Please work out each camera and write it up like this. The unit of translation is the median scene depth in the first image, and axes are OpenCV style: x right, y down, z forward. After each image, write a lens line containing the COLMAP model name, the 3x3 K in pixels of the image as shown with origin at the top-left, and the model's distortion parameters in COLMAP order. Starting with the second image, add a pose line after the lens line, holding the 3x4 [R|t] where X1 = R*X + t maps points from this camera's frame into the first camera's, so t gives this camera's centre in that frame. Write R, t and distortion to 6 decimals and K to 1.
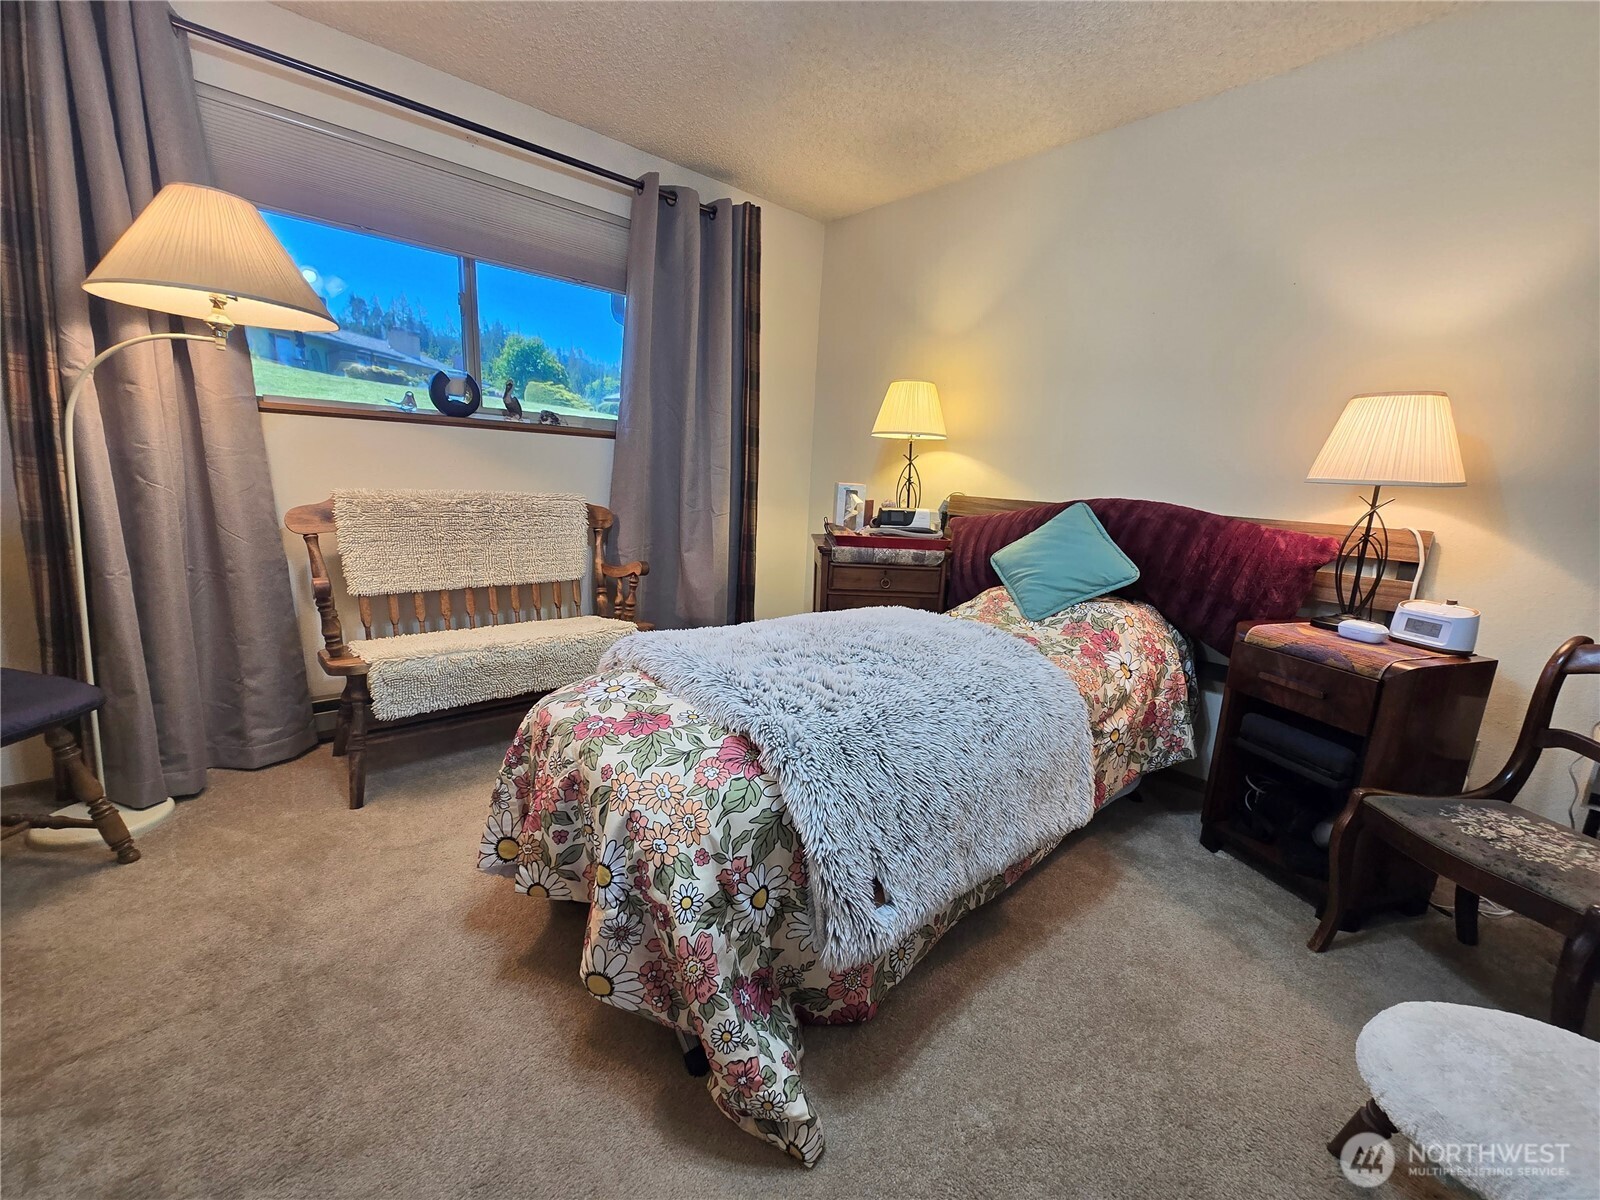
lens RADIAL K [[655.6, 0, 800.8], [0, 655.6, 601.1], [0, 0, 1]] dist [-0.000032, -0.000821]
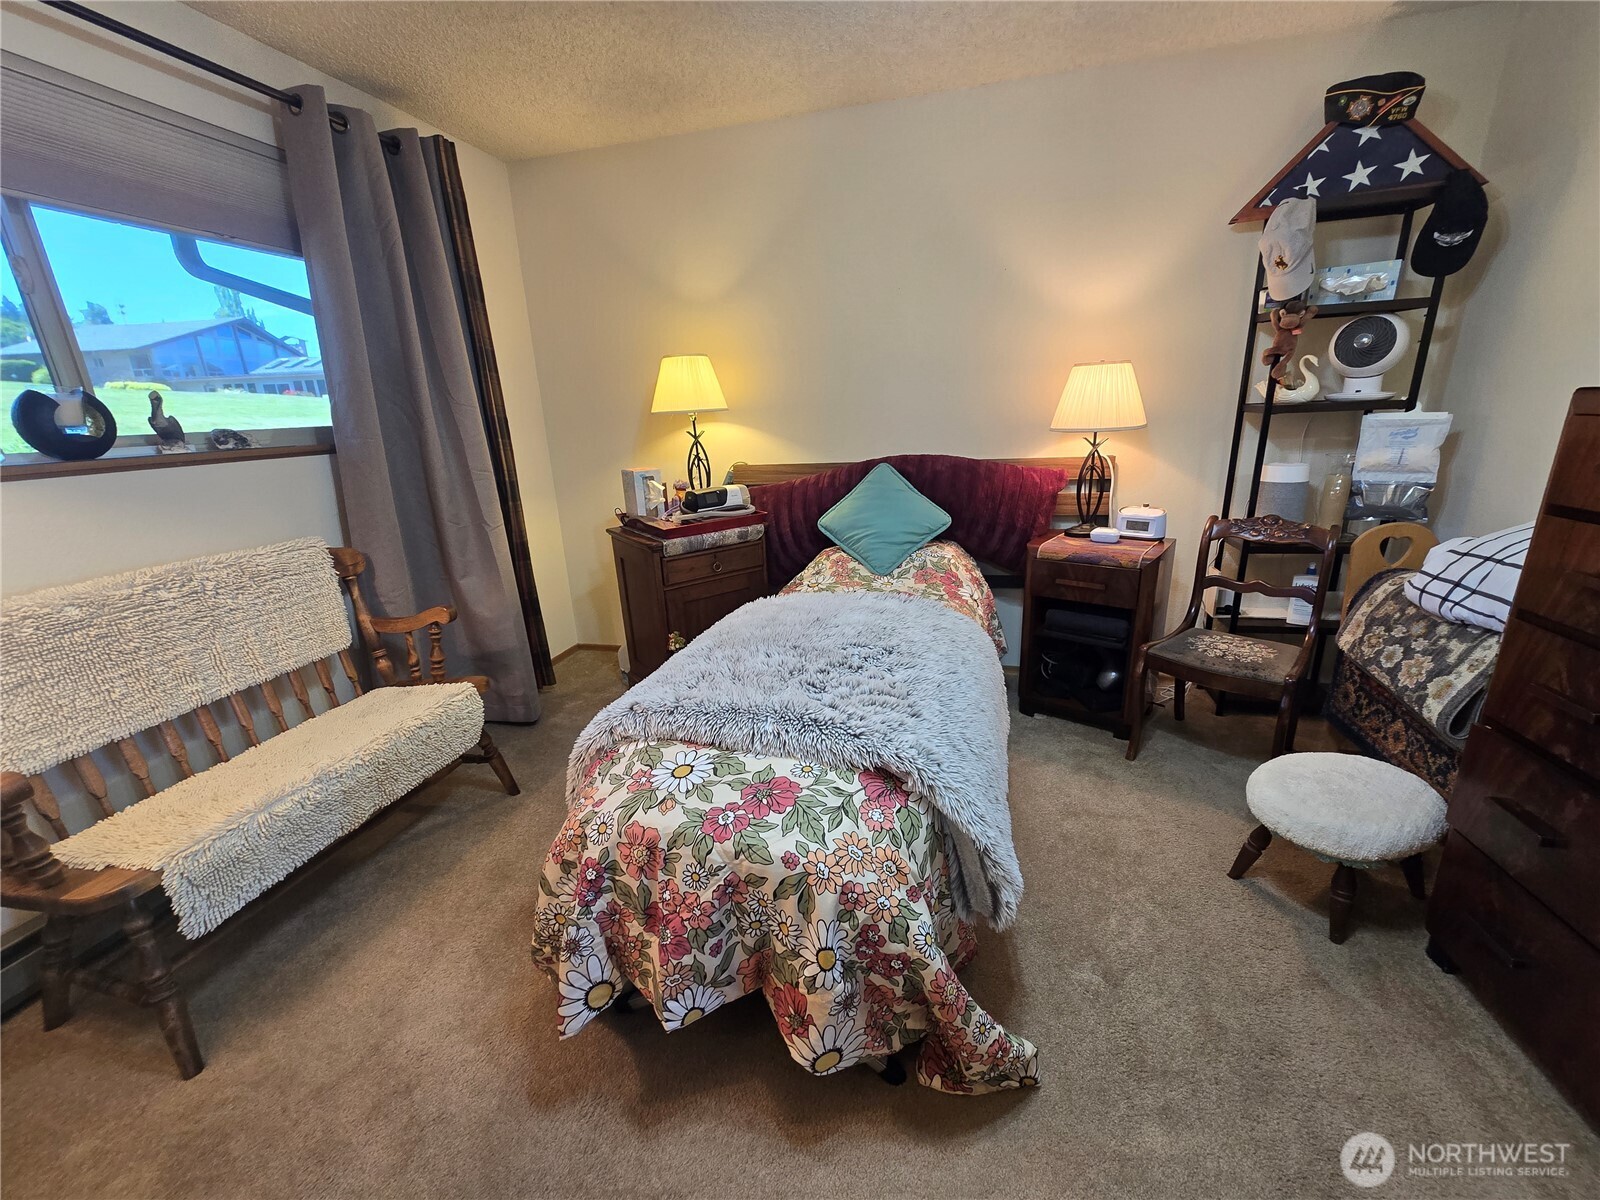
lens RADIAL K [[655.6, 0, 800.1], [0, 655.6, 603.6], [0, 0, 1]] dist [-0.000032, -0.000821]
pose [[0.833752, -0.243939, 0.495330, -0.356333], [0.196147, 0.969452, 0.147275, -0.124033], [-0.516124, -0.025633, 0.856130, 0.107877]]
